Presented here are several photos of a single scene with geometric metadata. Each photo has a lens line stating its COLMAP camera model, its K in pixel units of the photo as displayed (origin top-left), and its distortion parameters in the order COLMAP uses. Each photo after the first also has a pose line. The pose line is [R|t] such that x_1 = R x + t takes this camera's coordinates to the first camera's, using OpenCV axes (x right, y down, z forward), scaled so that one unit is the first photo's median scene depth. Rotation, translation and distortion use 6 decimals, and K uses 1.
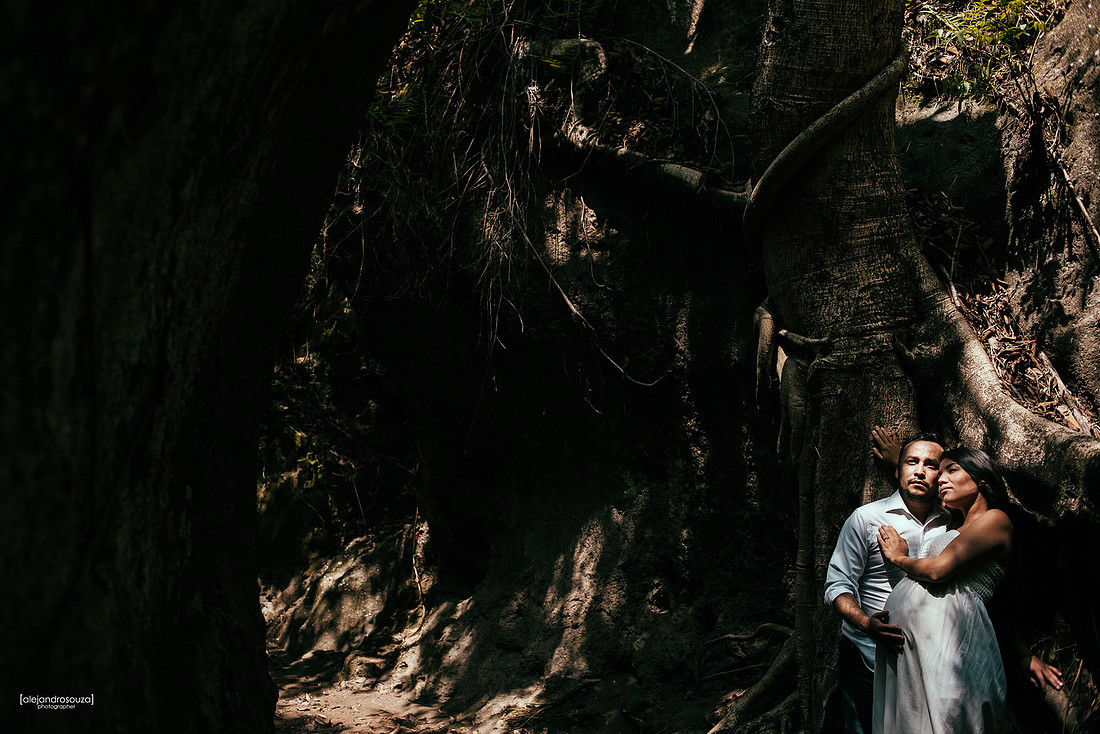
lens RADIAL K [[1101.4, 0, 550.0], [0, 1101.4, 367.0], [0, 0, 1]] dist [-0.087377, 0.100736]
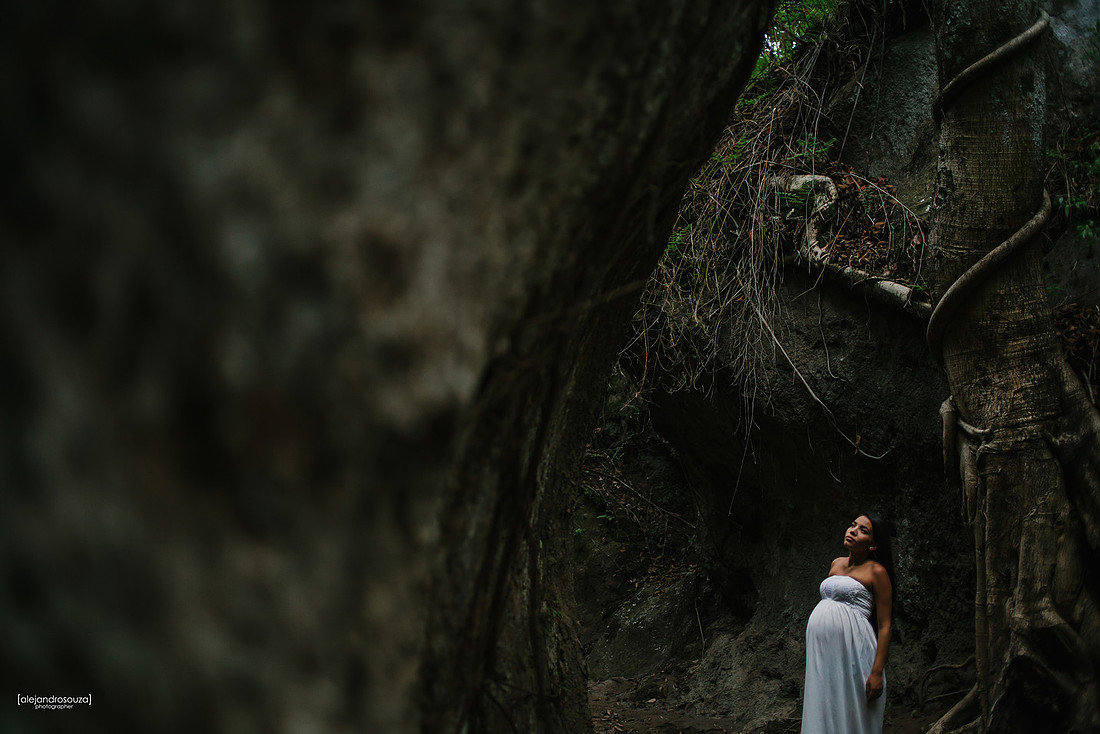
lens RADIAL K [[1101.4, 0, 550.0], [0, 1101.4, 367.0], [0, 0, 1]] dist [-0.087377, 0.100736]
pose [[0.964397, -0.031737, -0.262547, 0.089168], [0.019412, 0.998590, -0.049406, -0.046309], [0.263744, 0.042550, 0.963654, -0.395610]]
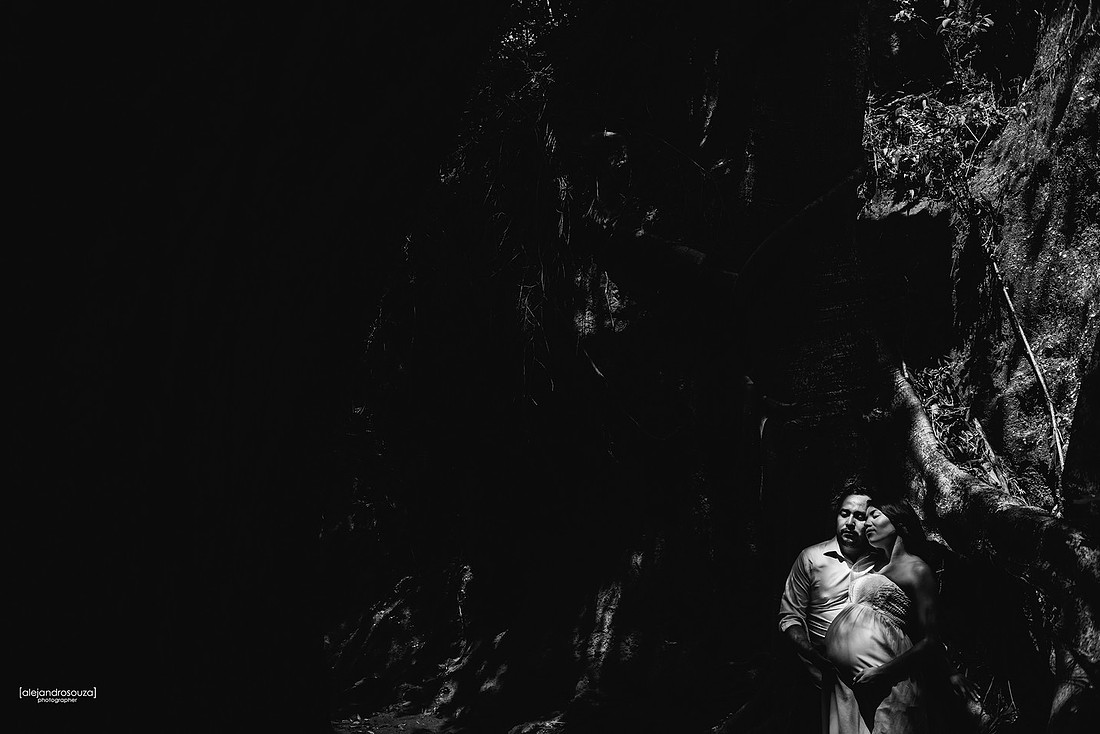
lens RADIAL K [[1111.5, 0, 550.0], [0, 1111.5, 367.0], [0, 0, 1]] dist [-0.096728, 0.127835]
pose [[0.998483, 0.008462, -0.054408, 0.051481], [-0.010767, 0.999051, -0.042208, -0.012137], [0.053999, 0.042730, 0.997626, -0.206521]]
